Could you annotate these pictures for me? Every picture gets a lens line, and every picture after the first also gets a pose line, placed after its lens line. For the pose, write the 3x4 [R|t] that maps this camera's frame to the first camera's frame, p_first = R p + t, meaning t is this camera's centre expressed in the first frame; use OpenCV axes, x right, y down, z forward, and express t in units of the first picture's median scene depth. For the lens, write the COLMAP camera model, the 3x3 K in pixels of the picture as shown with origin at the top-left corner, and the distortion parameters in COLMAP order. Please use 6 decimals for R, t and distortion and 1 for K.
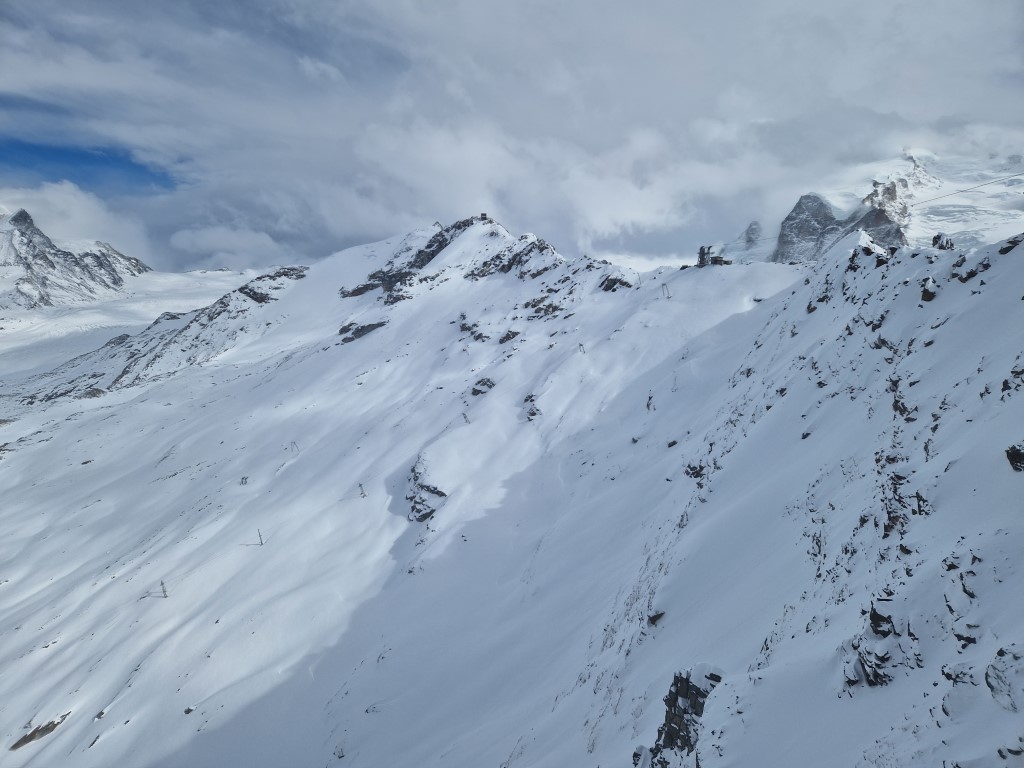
lens RADIAL K [[686.8, 0, 530.2], [0, 686.8, 397.6], [0, 0, 1]] dist [0.039171, -0.003378]
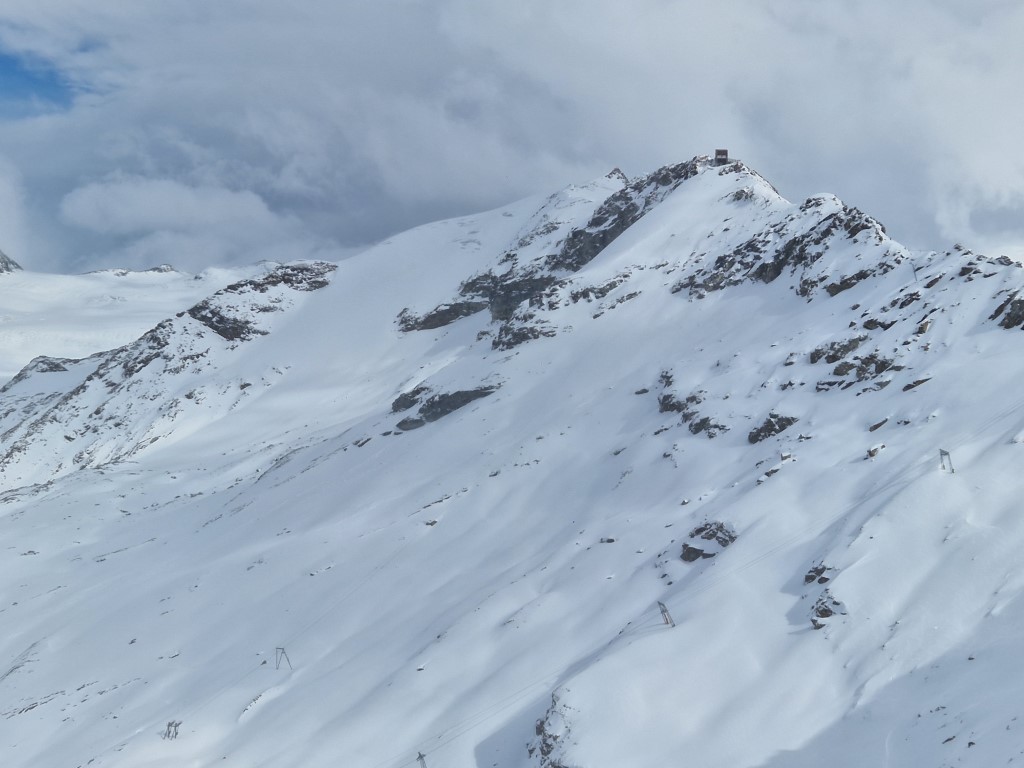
lens RADIAL K [[686.8, 0, 509.6], [0, 686.8, 386.0], [0, 0, 1]] dist [0.039171, -0.003378]
pose [[0.975223, 0.017026, -0.220567, -0.100834], [-0.048673, 0.989116, -0.138855, -0.048766], [0.215802, 0.146151, 0.965437, 0.568200]]
